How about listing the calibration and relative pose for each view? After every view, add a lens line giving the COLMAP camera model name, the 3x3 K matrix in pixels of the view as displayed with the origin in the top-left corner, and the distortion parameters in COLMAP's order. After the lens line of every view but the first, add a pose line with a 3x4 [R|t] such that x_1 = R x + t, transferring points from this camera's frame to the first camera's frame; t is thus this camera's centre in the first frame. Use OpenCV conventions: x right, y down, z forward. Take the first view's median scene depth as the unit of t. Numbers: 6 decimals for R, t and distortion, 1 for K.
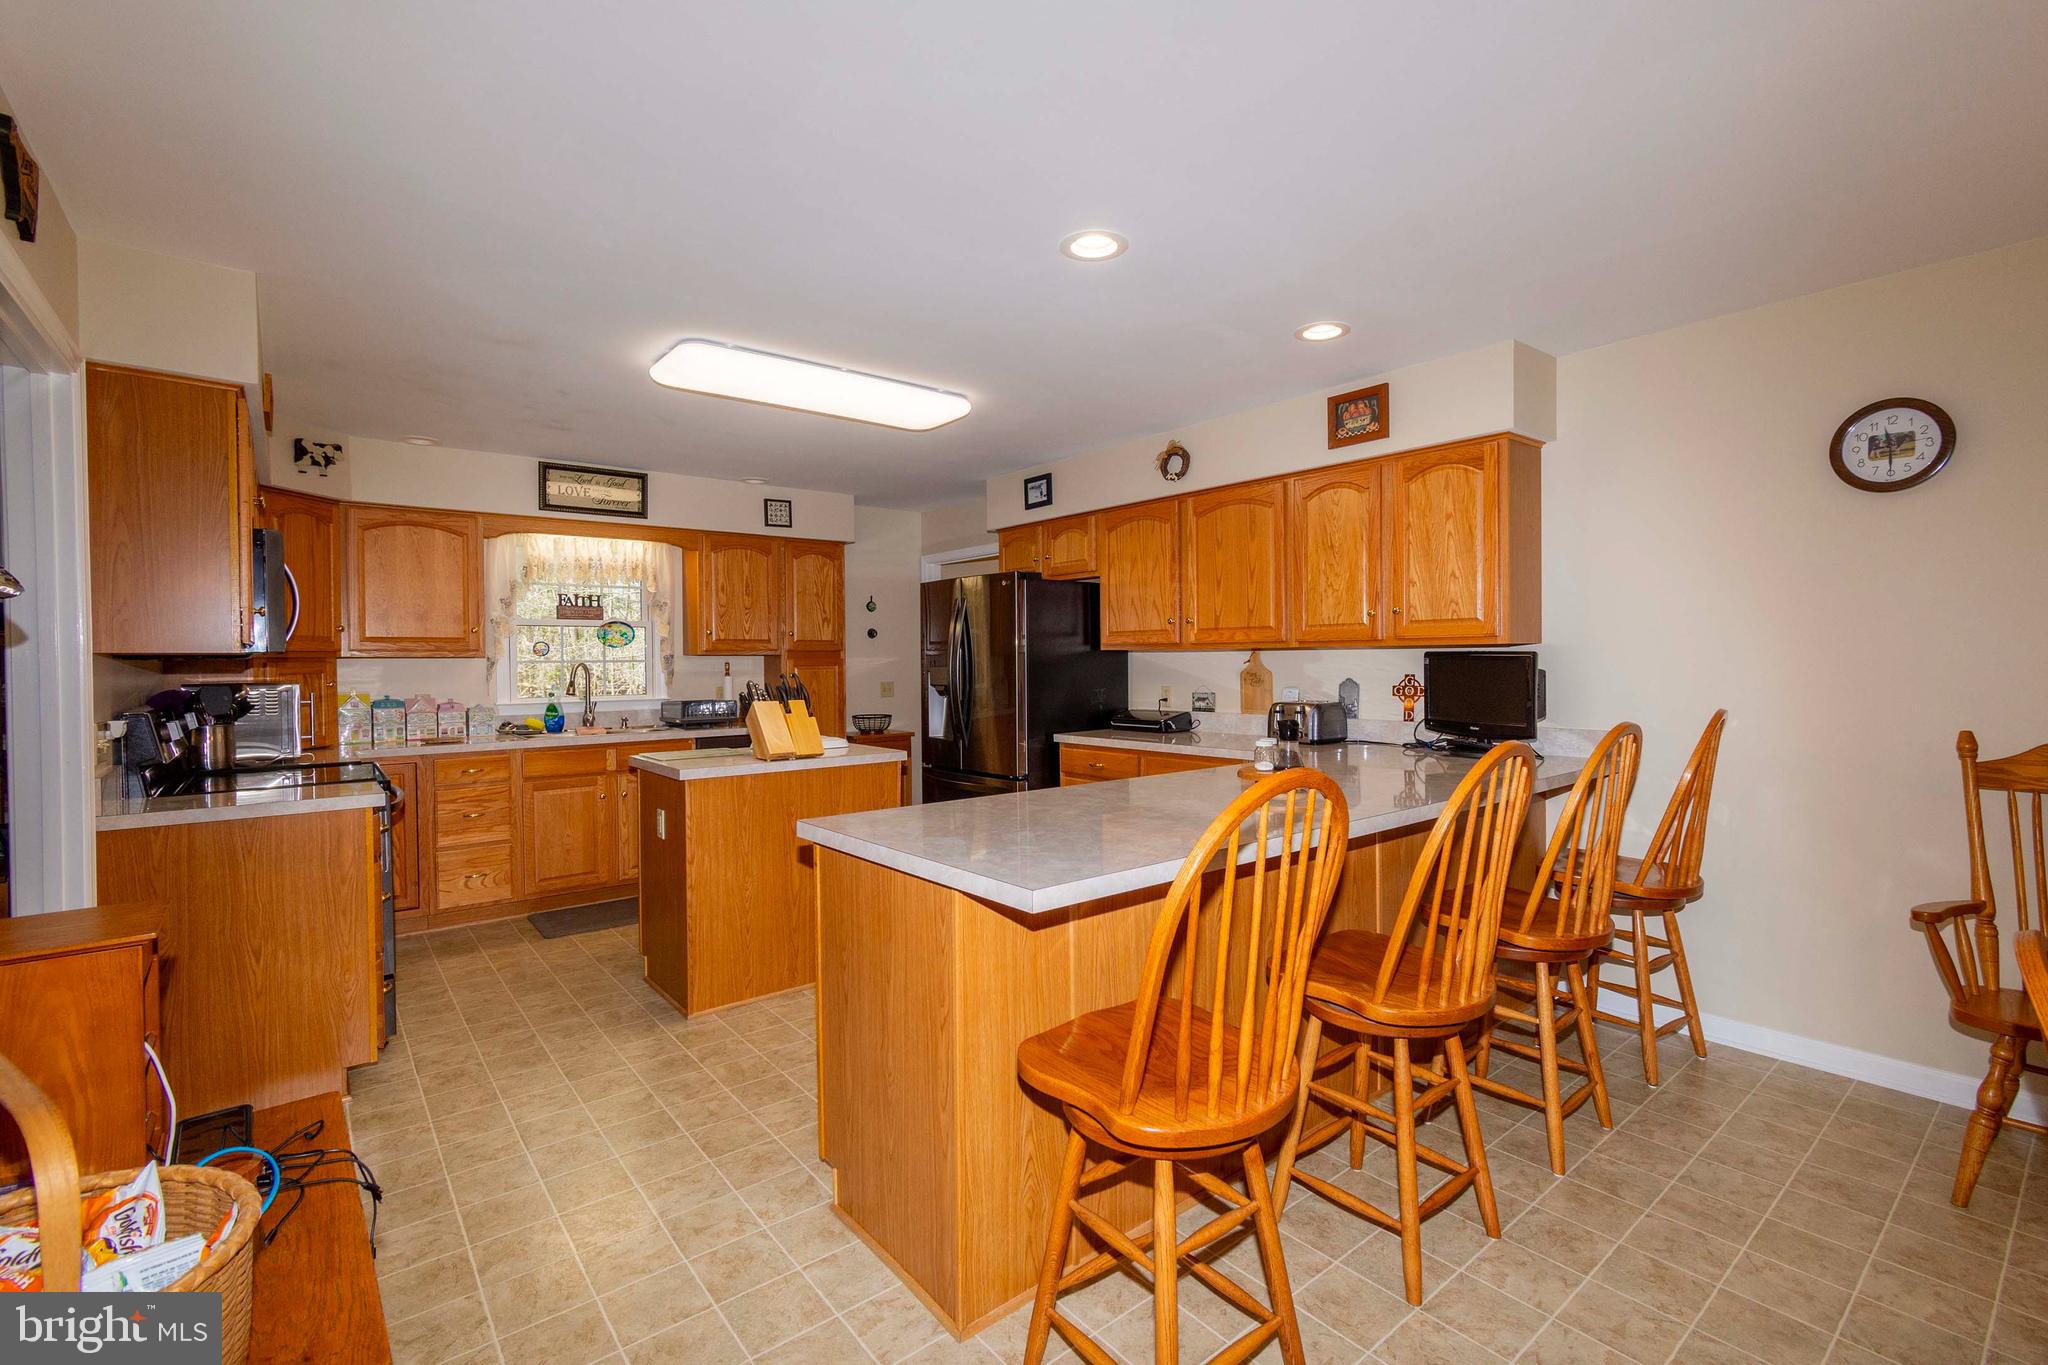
lens RADIAL K [[910.7, 0, 1029.5], [0, 910.7, 679.4], [0, 0, 1]] dist [0.004284, -0.000260]
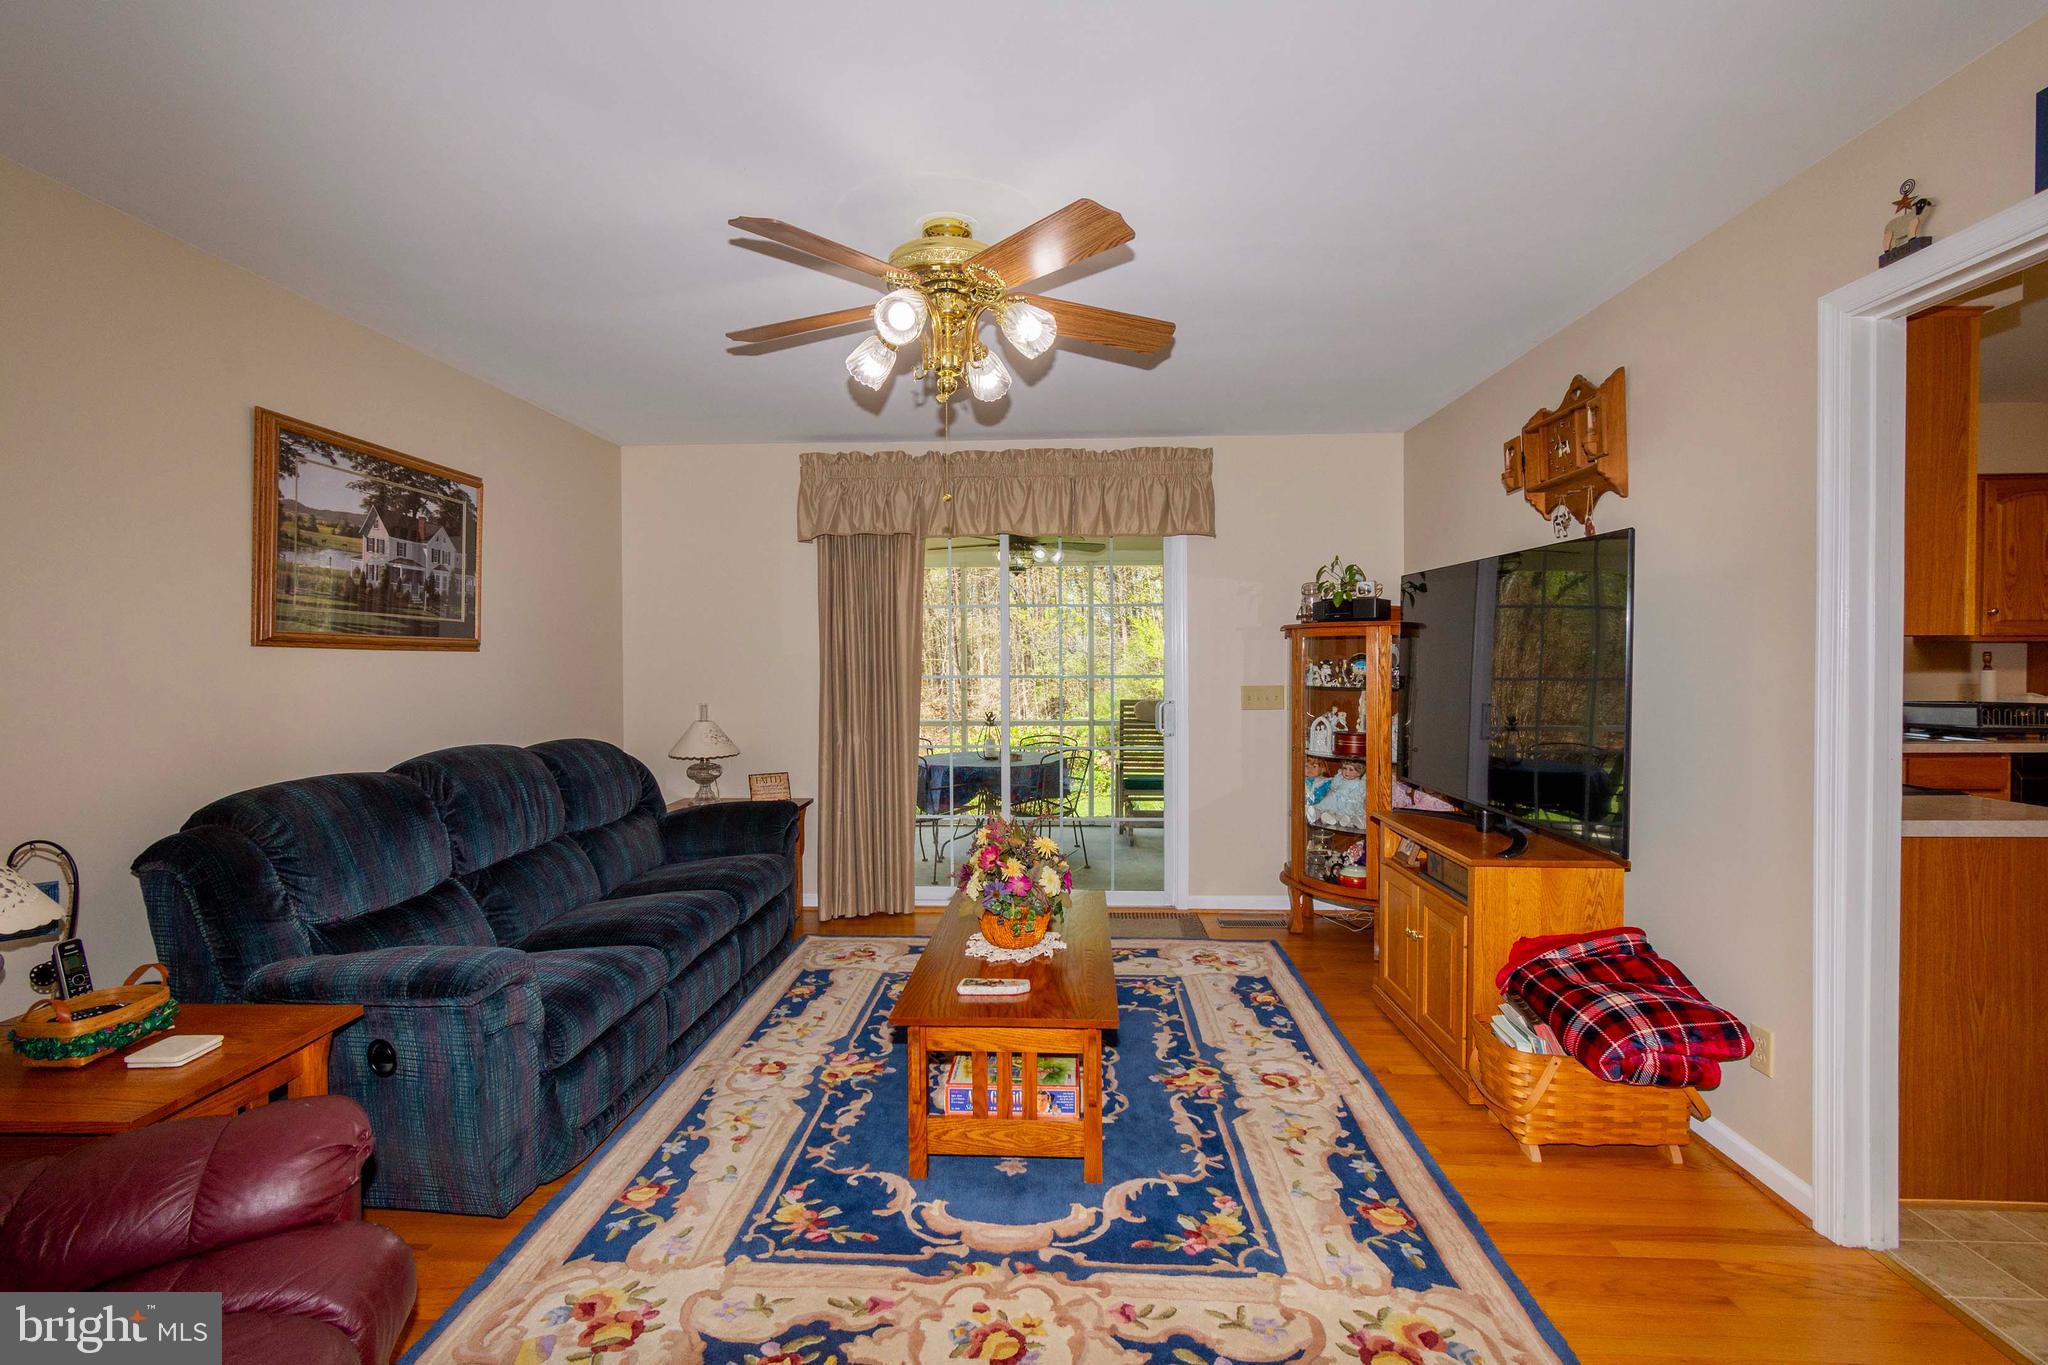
lens RADIAL K [[910.7, 0, 1022.3], [0, 910.7, 672.5], [0, 0, 1]] dist [0.004284, -0.000260]
pose [[0.746189, 0.017783, -0.665497, -0.557747], [-0.018379, 0.999812, 0.006109, 0.010669], [0.665480, 0.007672, 0.746376, -0.104344]]
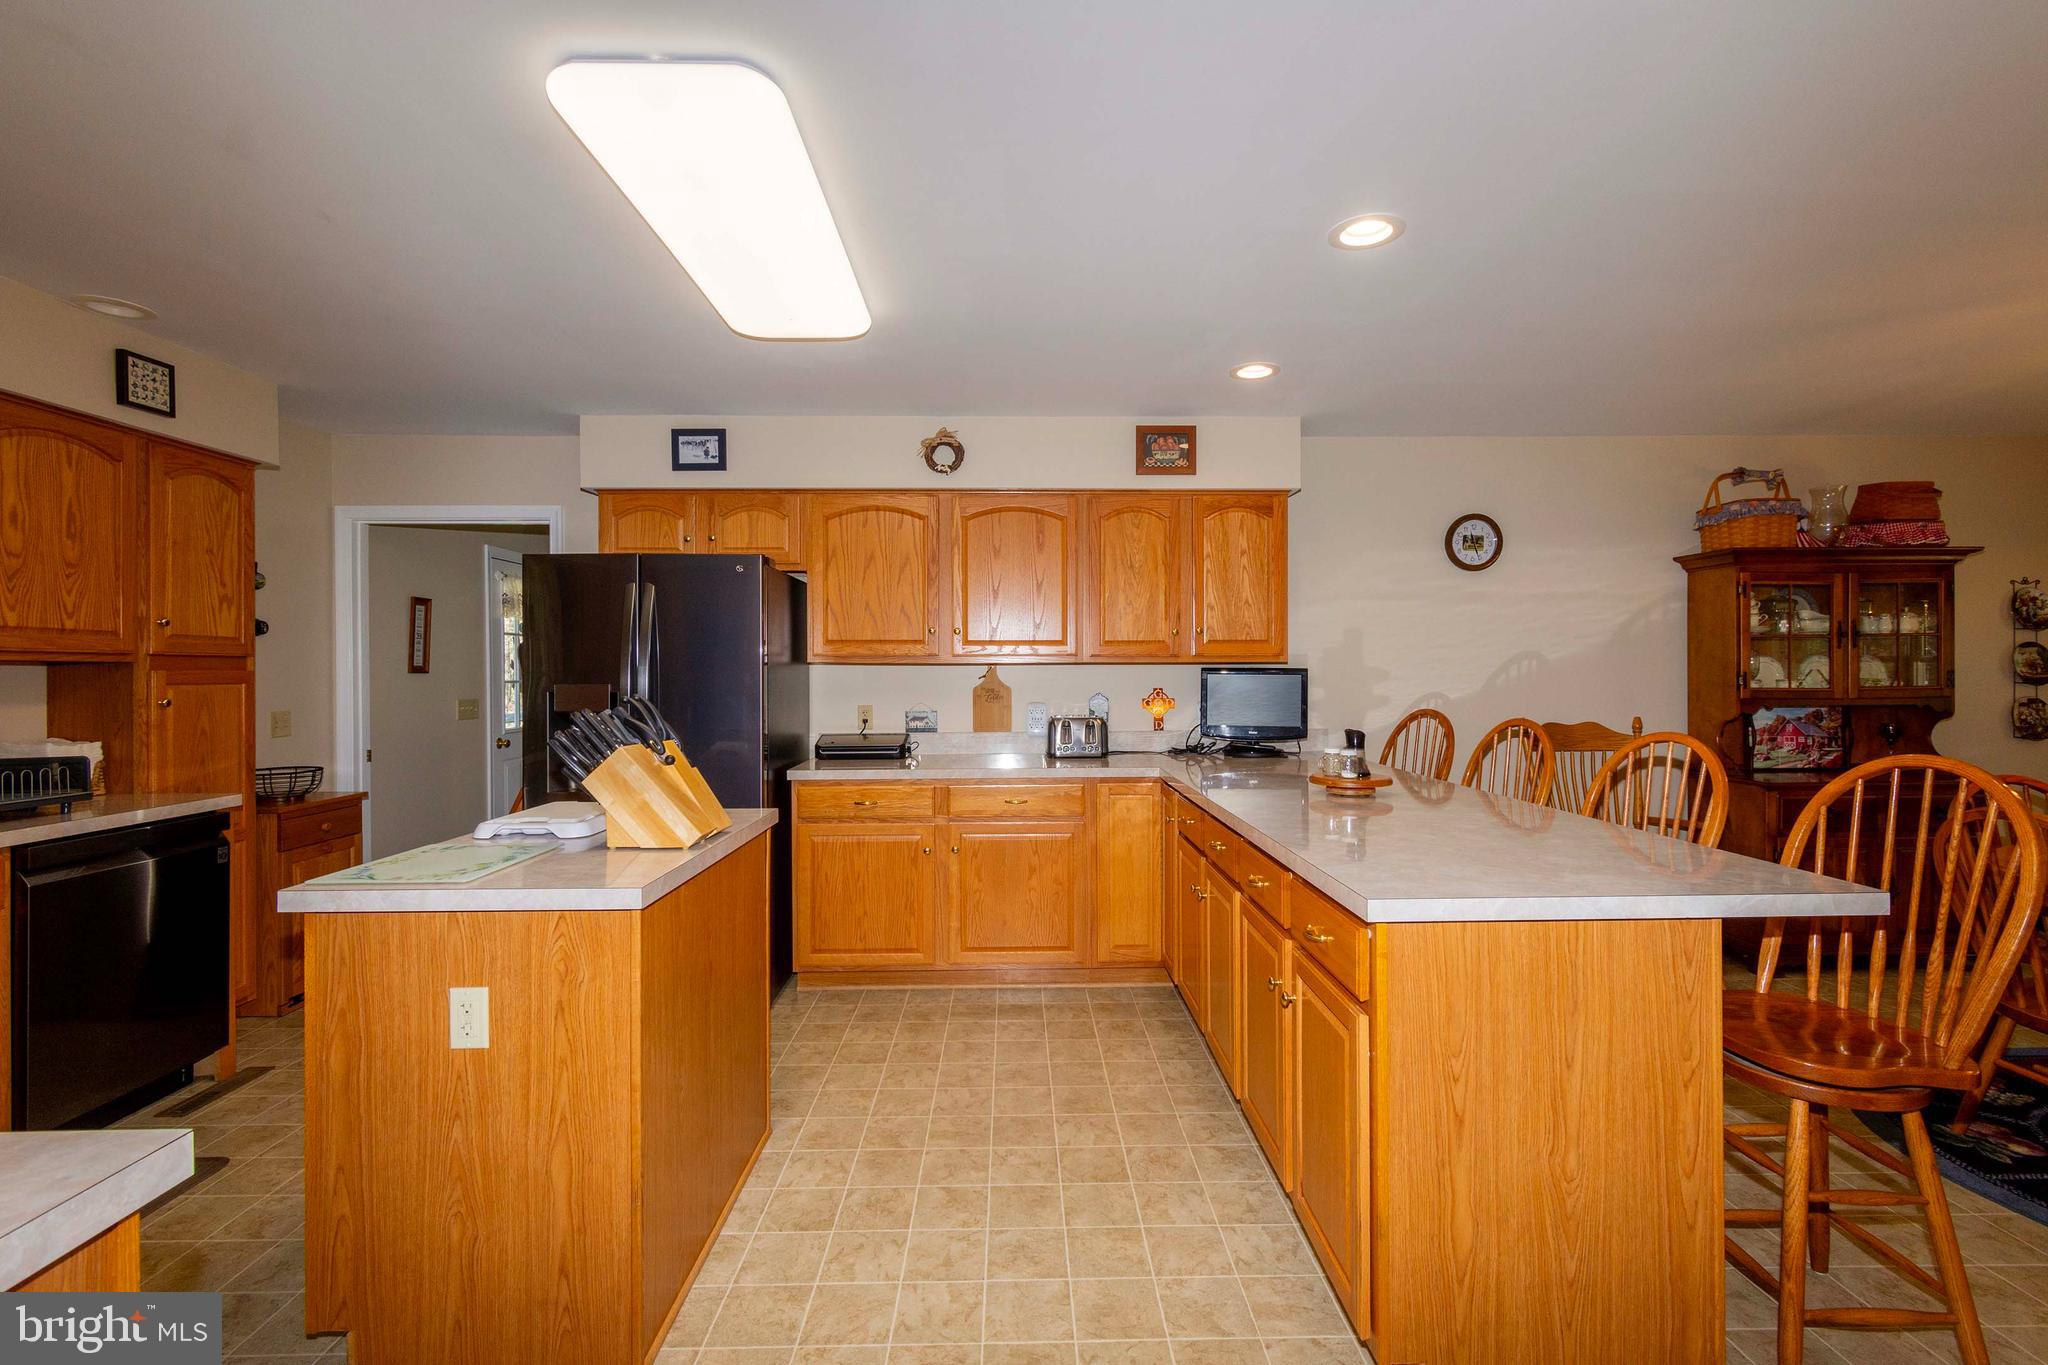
lens RADIAL K [[910.7, 0, 1031.3], [0, 910.7, 673.4], [0, 0, 1]] dist [0.004284, -0.000260]
pose [[0.613576, 0.005960, 0.789613, -0.490338], [0.015586, 0.999685, -0.019657, -0.003833], [-0.789482, 0.024368, 0.613290, 0.390965]]
